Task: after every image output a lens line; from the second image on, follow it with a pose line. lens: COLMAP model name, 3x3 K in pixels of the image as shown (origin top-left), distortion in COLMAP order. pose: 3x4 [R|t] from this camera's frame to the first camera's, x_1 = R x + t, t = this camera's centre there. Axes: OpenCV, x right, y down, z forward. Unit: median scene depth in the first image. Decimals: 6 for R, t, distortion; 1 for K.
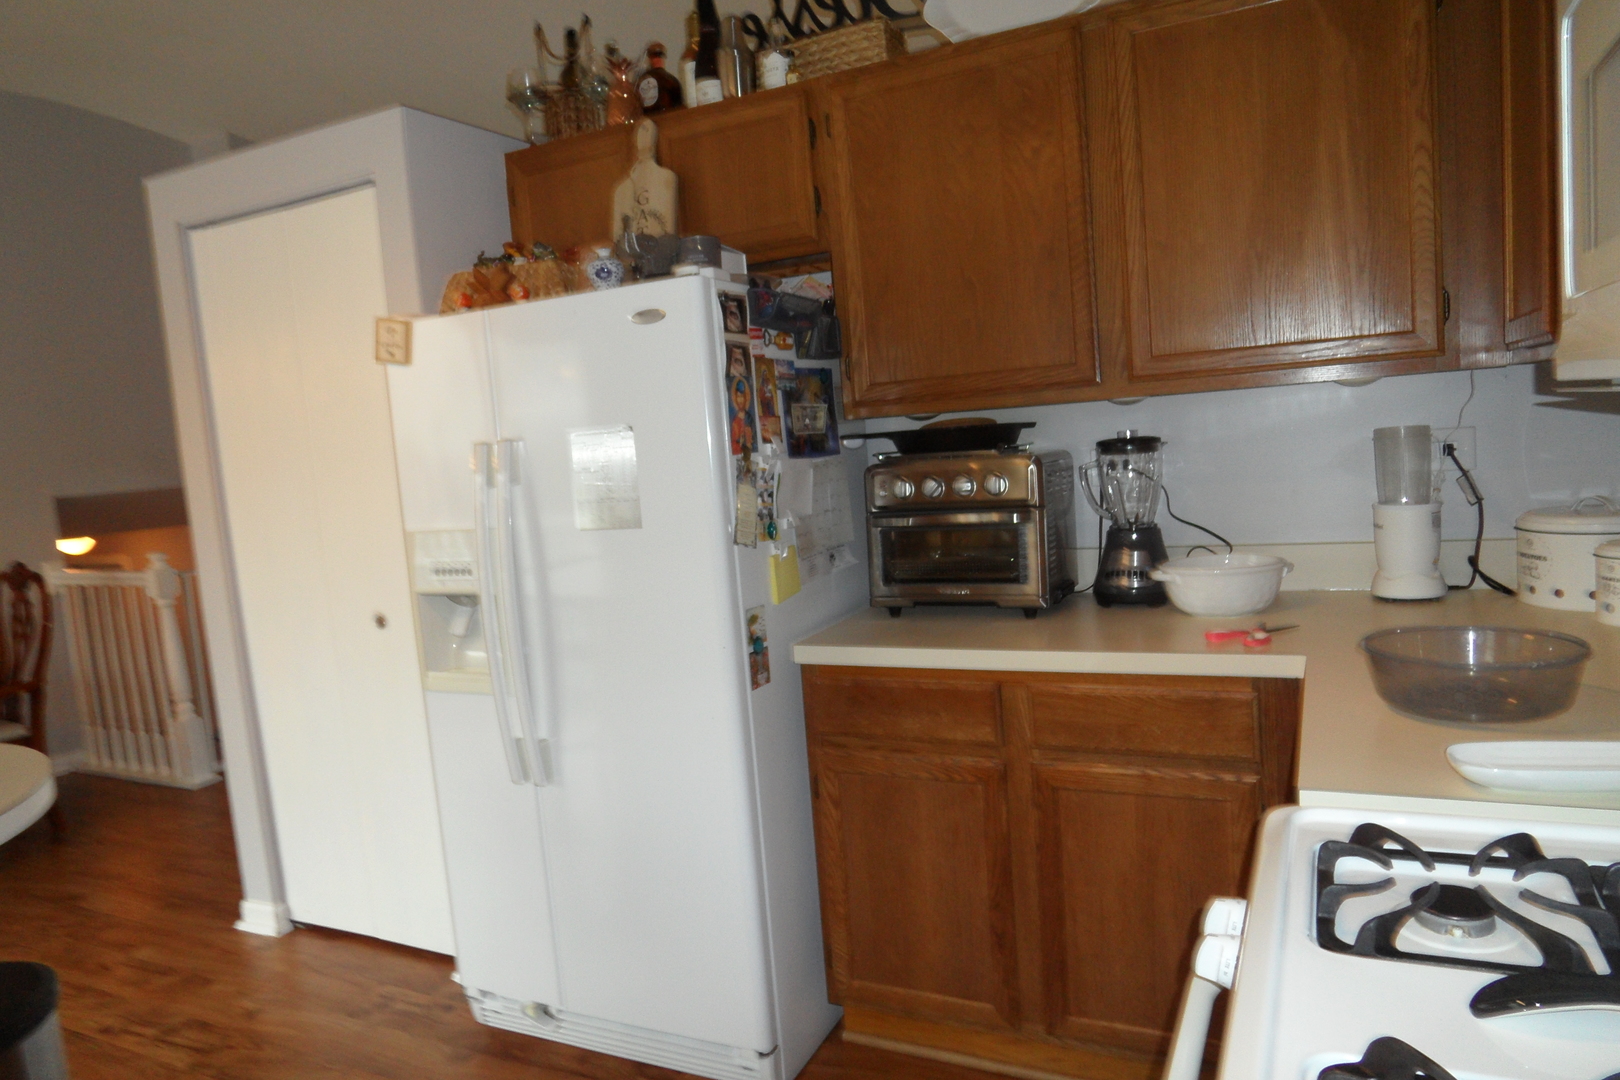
lens RADIAL K [[1019.6, 0, 805.3], [0, 1019.6, 539.5], [0, 0, 1]] dist [-0.076848, 0.035834]
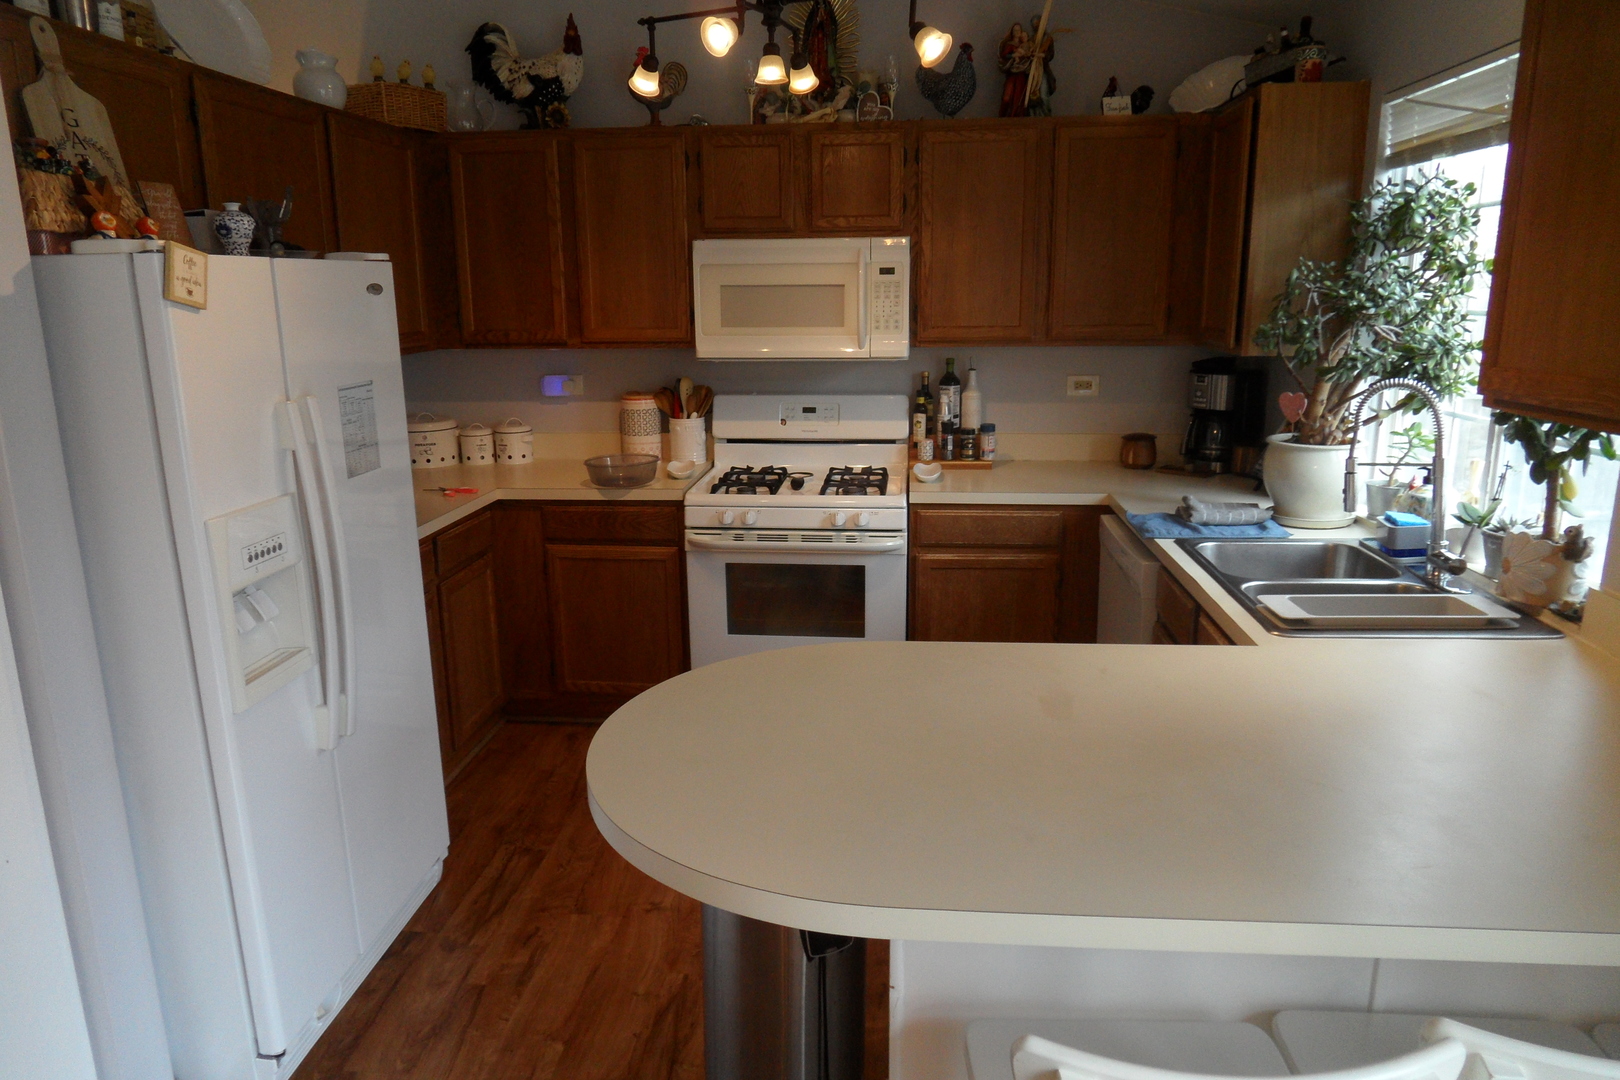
lens RADIAL K [[1065.1, 0, 800.0], [0, 1065.1, 551.4], [0, 0, 1]] dist [-0.044267, 0.017721]
pose [[-0.329526, -0.151209, 0.931959, -1.344598], [0.135819, 0.969233, 0.205280, -0.091824], [-0.934327, 0.194222, -0.298850, 0.830552]]
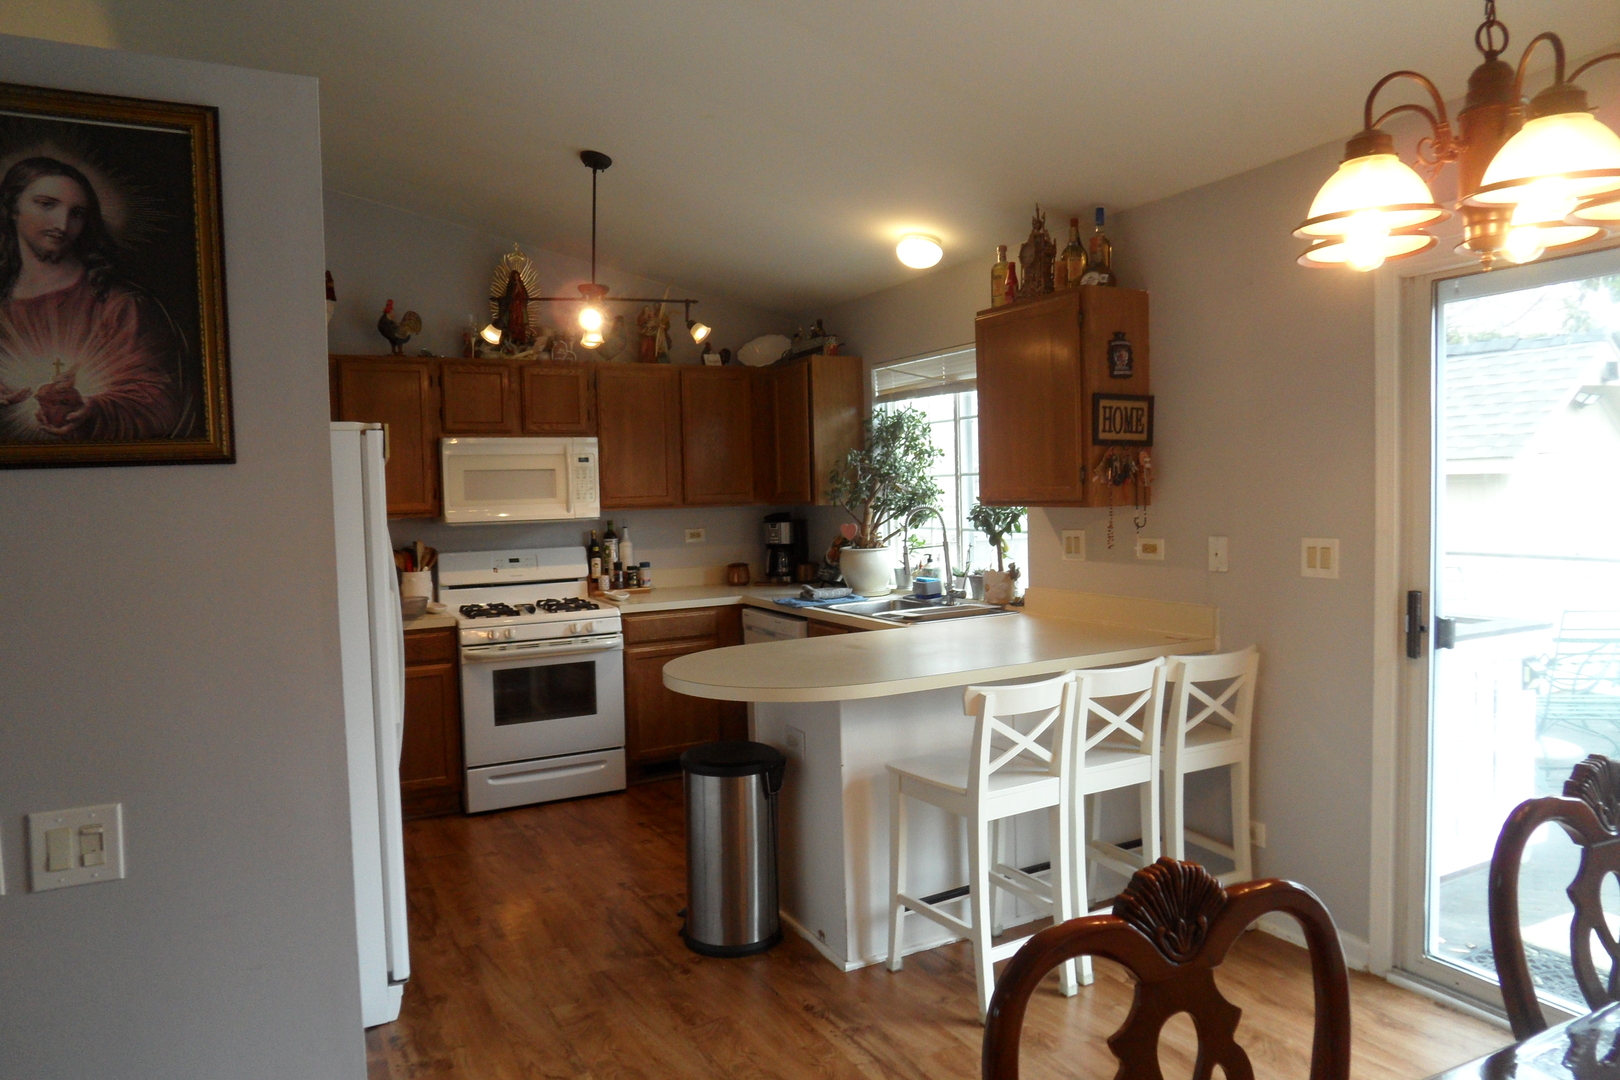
lens RADIAL K [[1051.0, 0, 804.5], [0, 1051.0, 541.5], [0, 0, 1]] dist [-0.035731, 0.019250]
pose [[-0.799095, 0.063425, 0.597850, -1.604971], [0.148323, 0.984480, 0.093809, -0.122812], [-0.582622, 0.163637, -0.796100, 1.769356]]
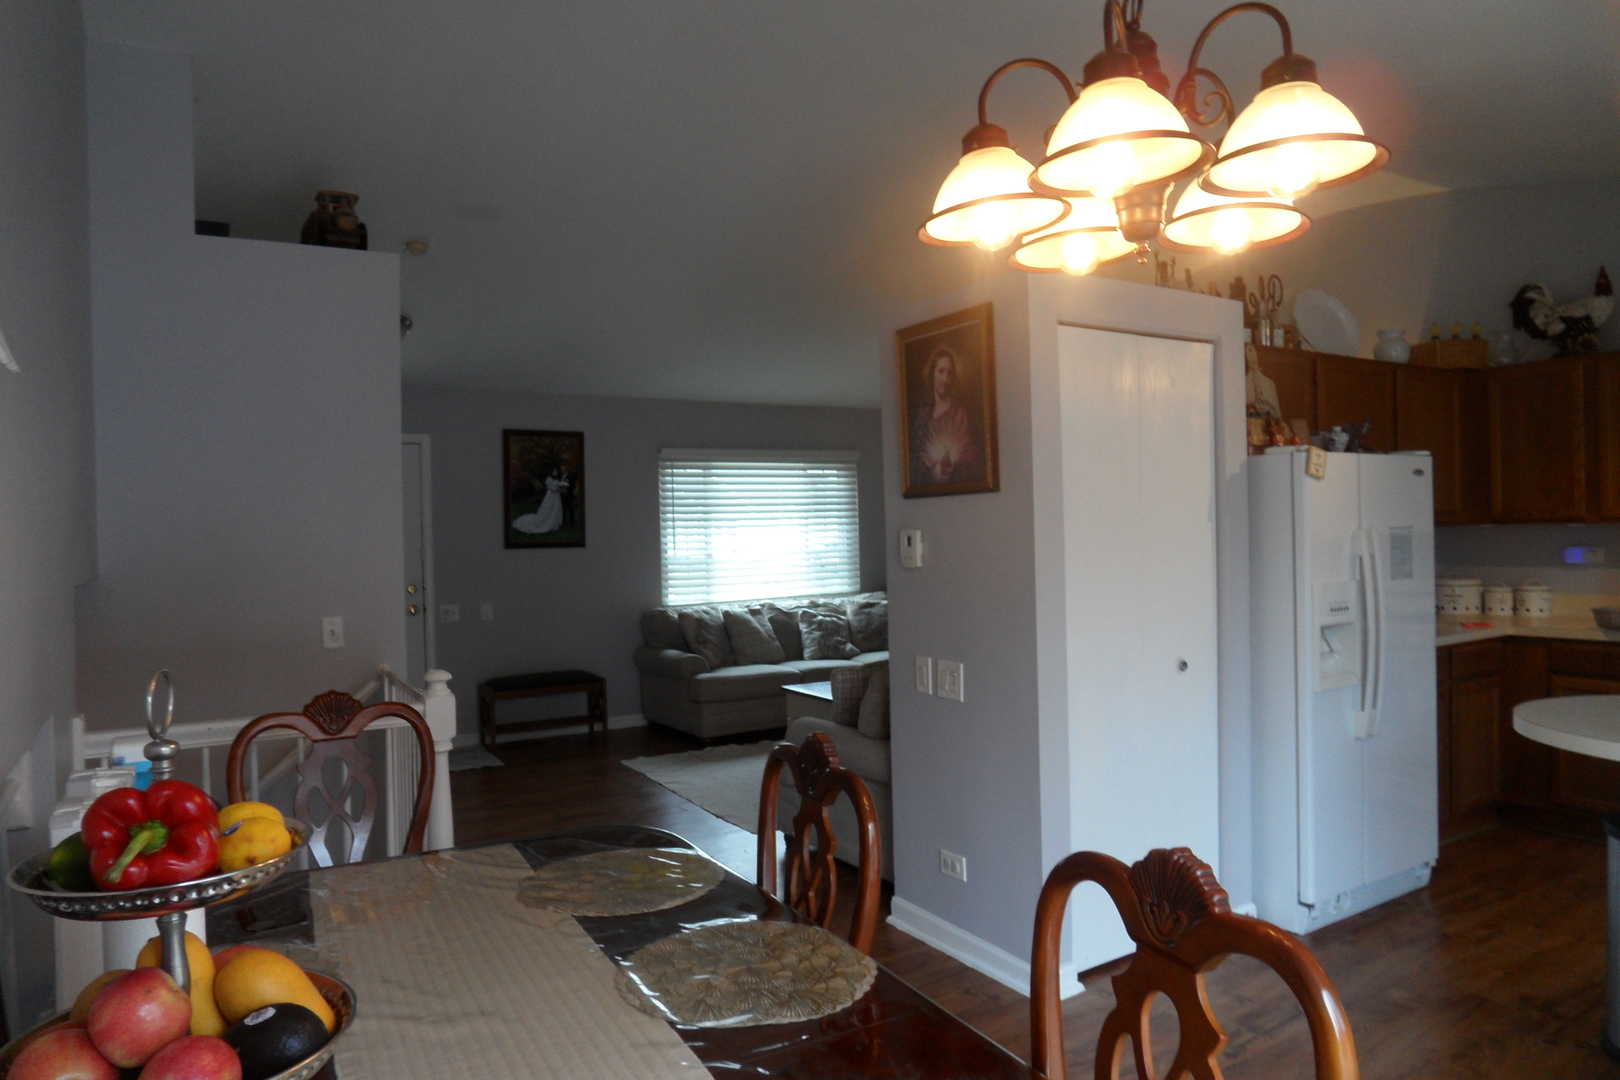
lens RADIAL K [[1051.0, 0, 804.5], [0, 1051.0, 541.5], [0, 0, 1]] dist [-0.035731, 0.019250]
pose [[0.546704, 0.052761, 0.835662, -2.169345], [0.075062, 0.990906, -0.111670, 0.044486], [-0.833955, 0.123777, 0.537772, 0.796947]]
